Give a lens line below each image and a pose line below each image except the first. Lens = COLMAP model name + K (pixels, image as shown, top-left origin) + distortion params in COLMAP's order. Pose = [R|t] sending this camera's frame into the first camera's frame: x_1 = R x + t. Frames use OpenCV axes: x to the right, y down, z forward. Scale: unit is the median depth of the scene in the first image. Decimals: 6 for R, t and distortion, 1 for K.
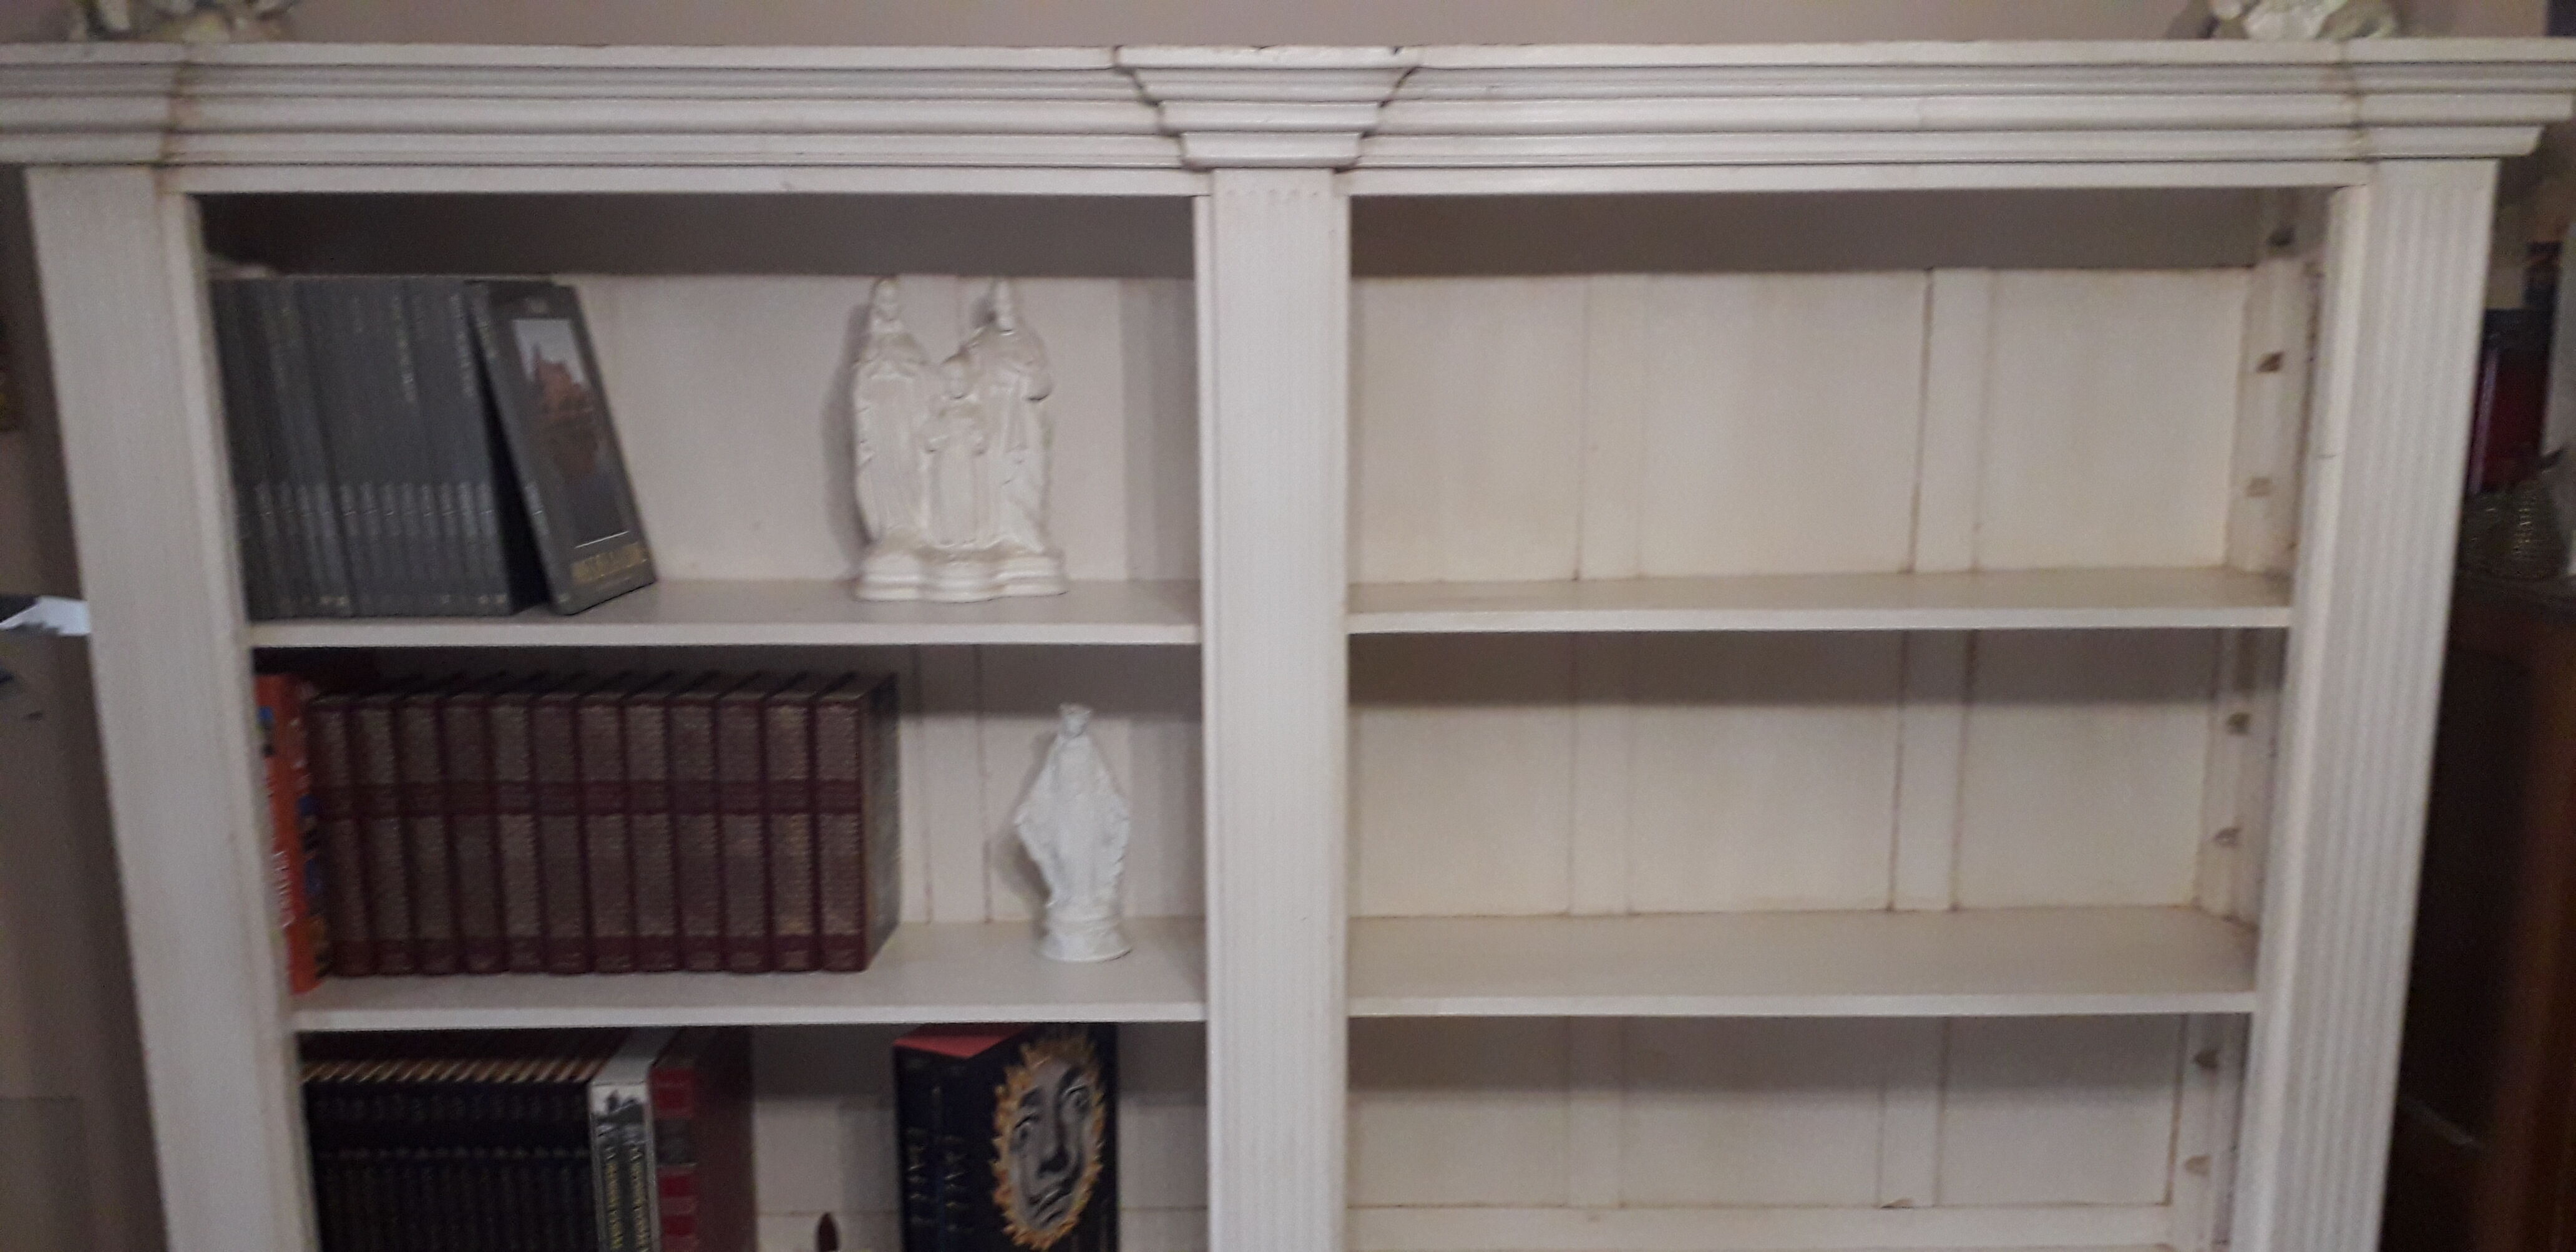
lens RADIAL K [[1981.6, 0, 1336.3], [0, 1981.6, 753.8], [0, 0, 1]] dist [0.093321, -0.130906]
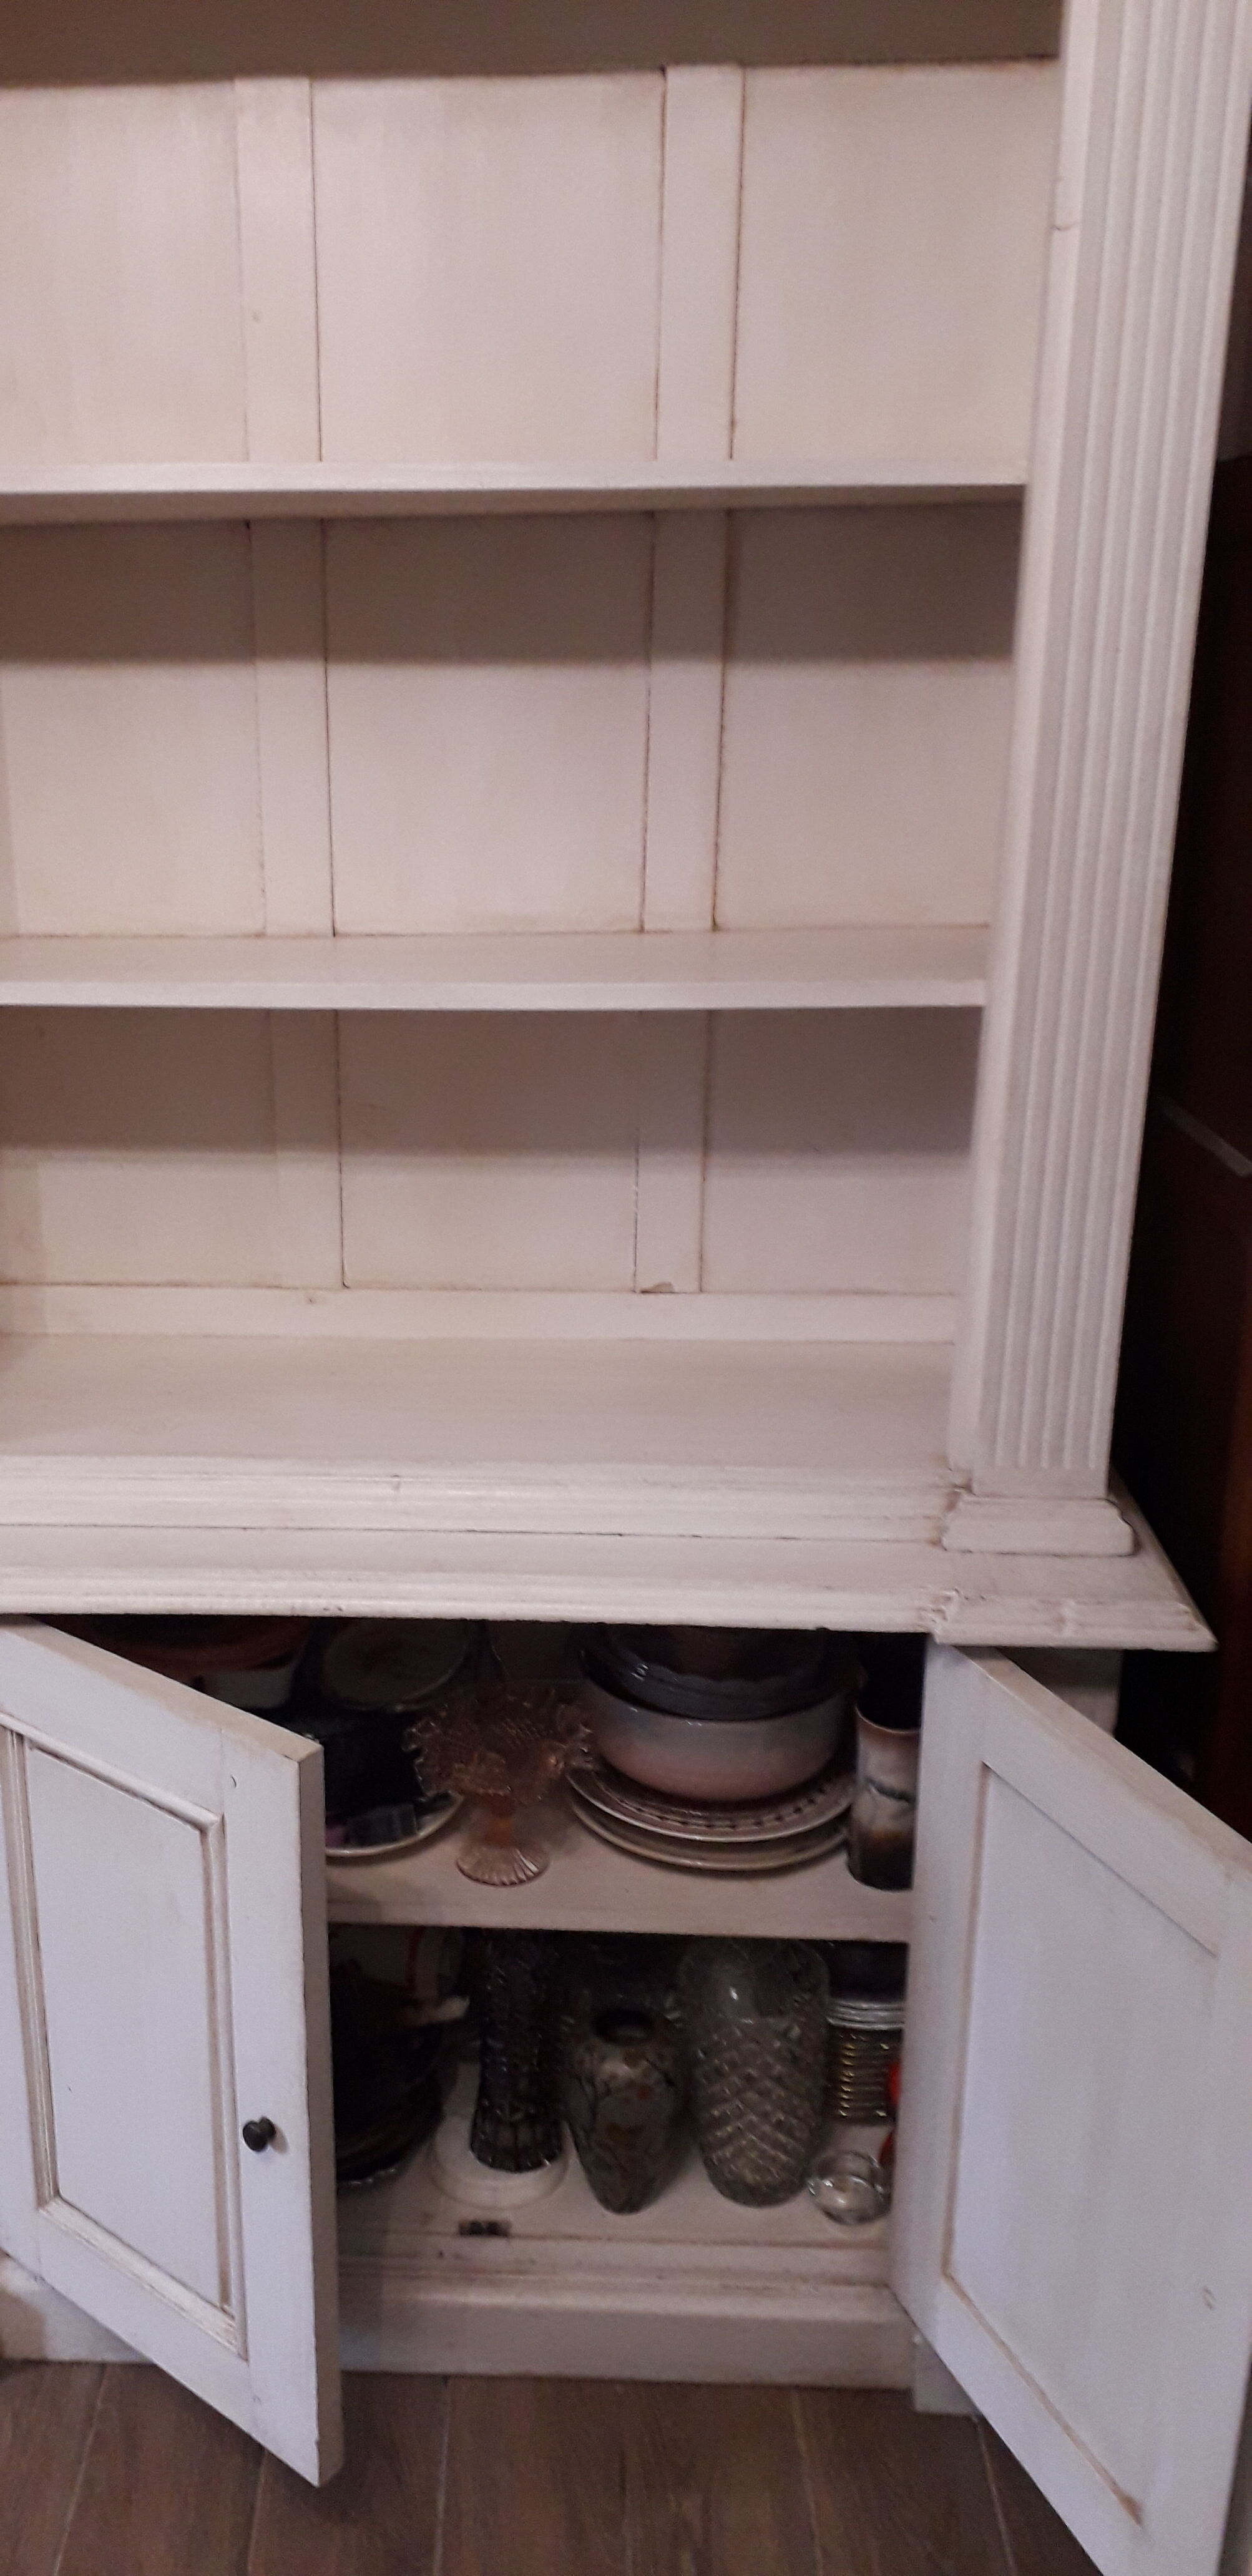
lens RADIAL K [[2013.6, 0, 466.6], [0, 2013.6, 1287.7], [0, 0, 1]] dist [0.085649, -0.142839]
pose [[0.996492, 0.028156, -0.078804, 0.304138], [-0.019503, 0.993906, 0.108490, 0.151164], [0.081378, -0.106572, 0.990969, 0.159246]]
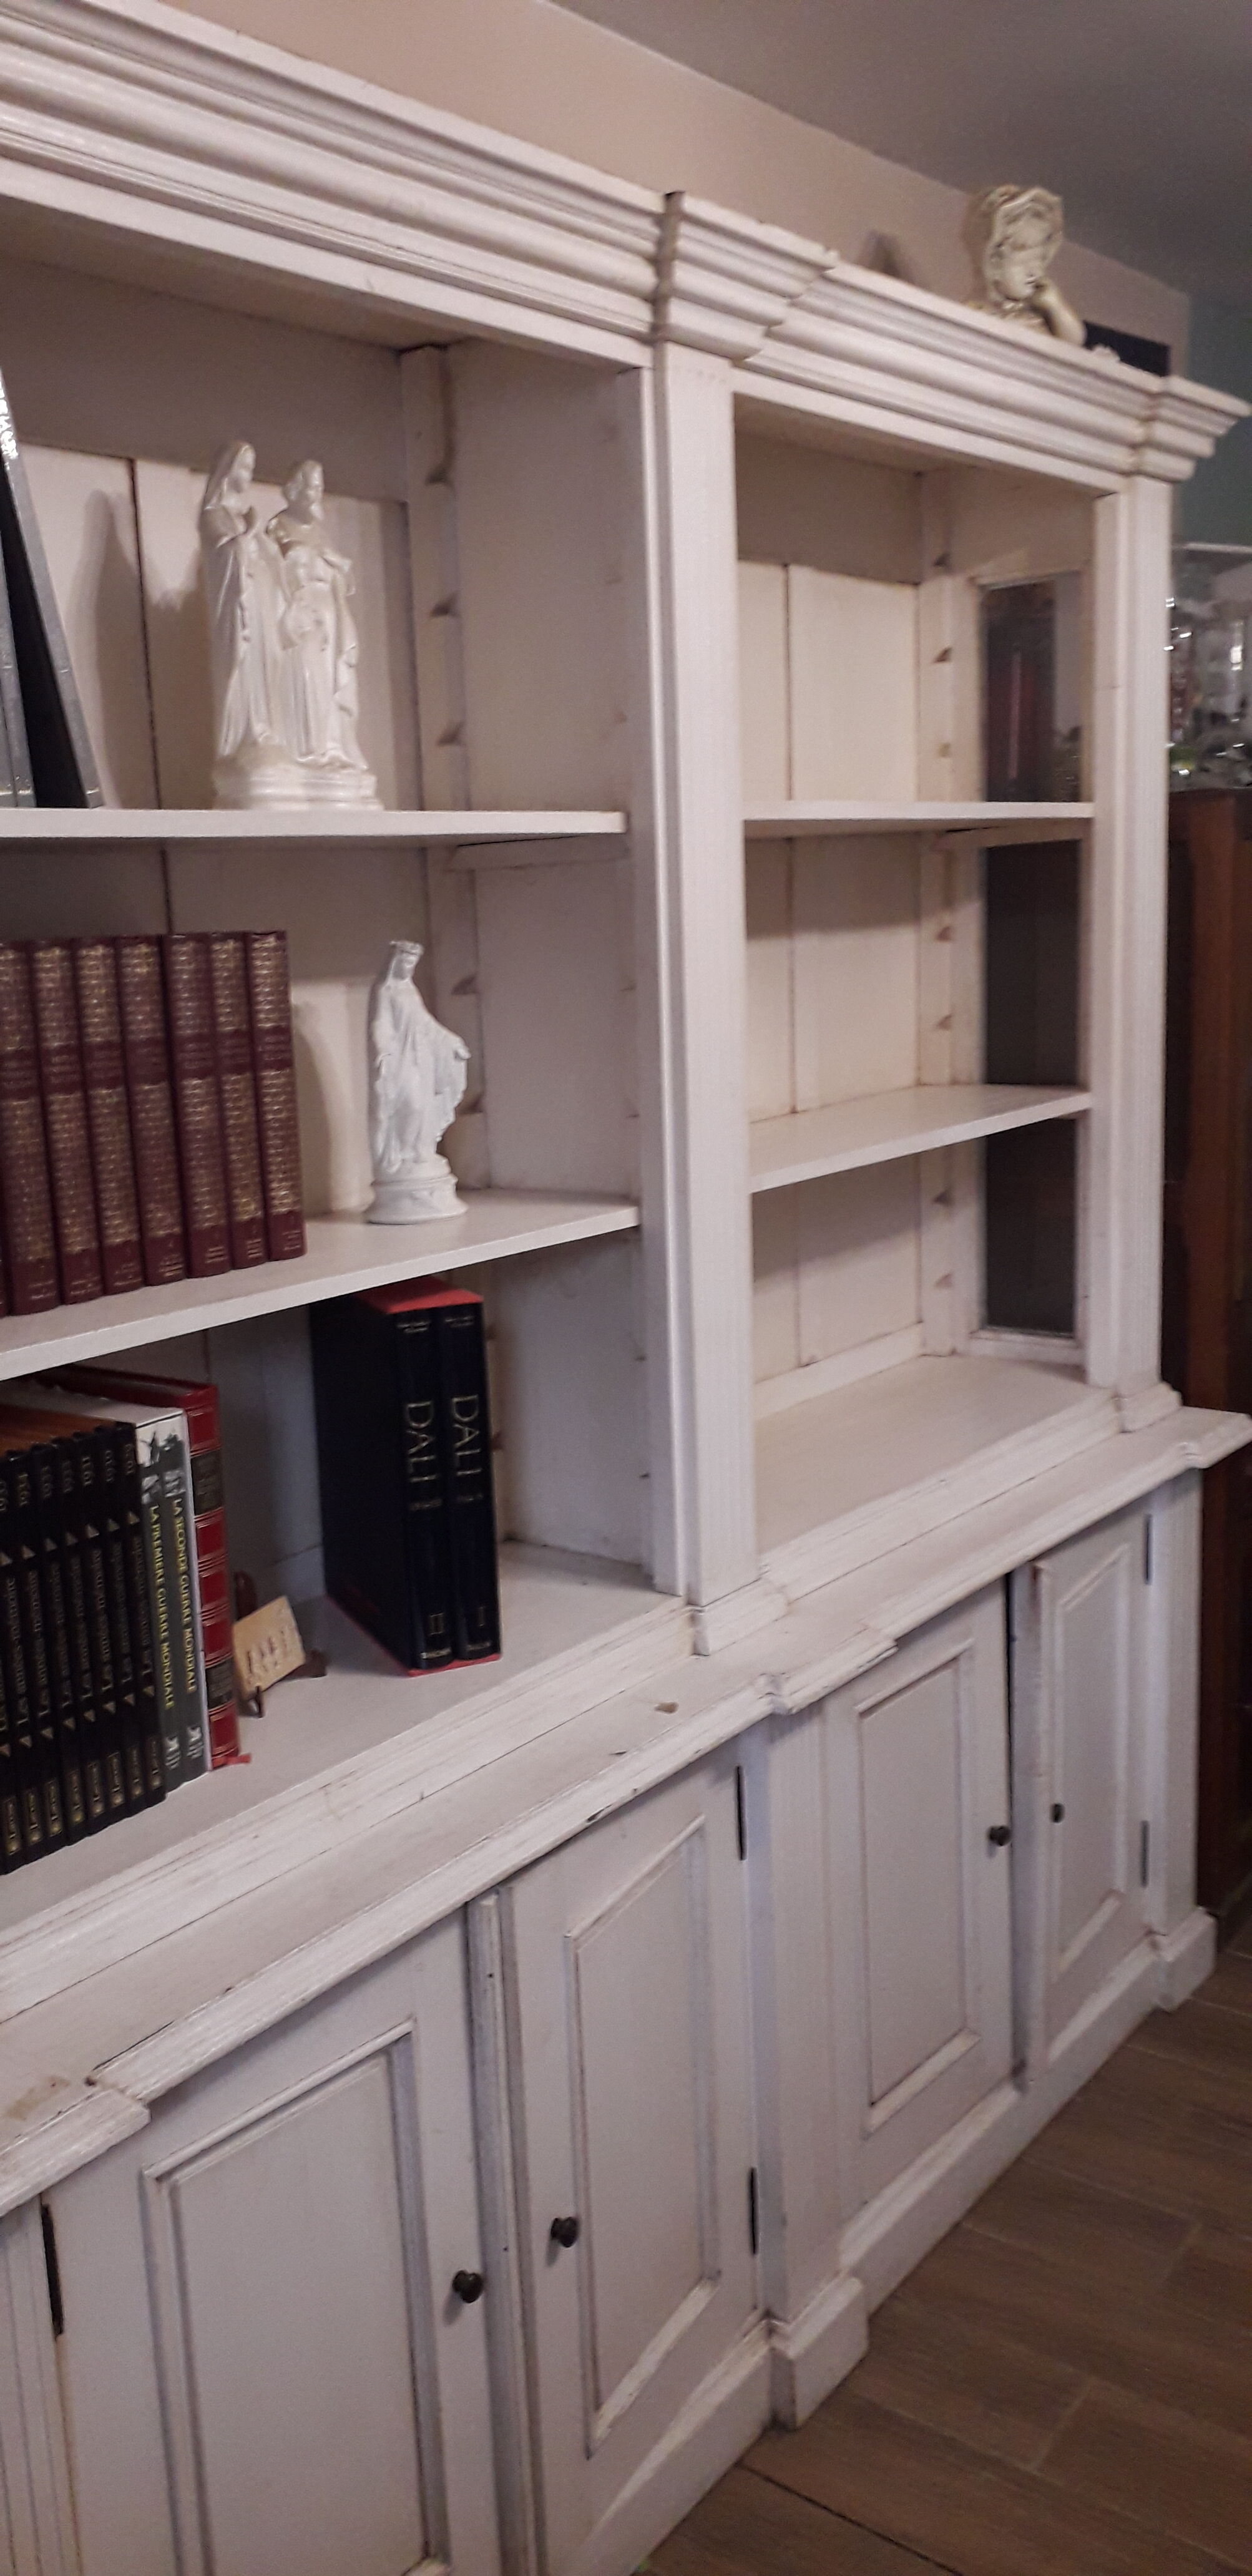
lens RADIAL K [[2070.5, 0, 459.4], [0, 2070.5, 1305.4], [0, 0, 1]] dist [0.102498, -0.147258]
pose [[0.654007, -0.167598, 0.737690, -0.875424], [0.206462, 0.977674, 0.039080, 0.112120], [-0.727770, 0.126746, 0.674008, 0.350912]]
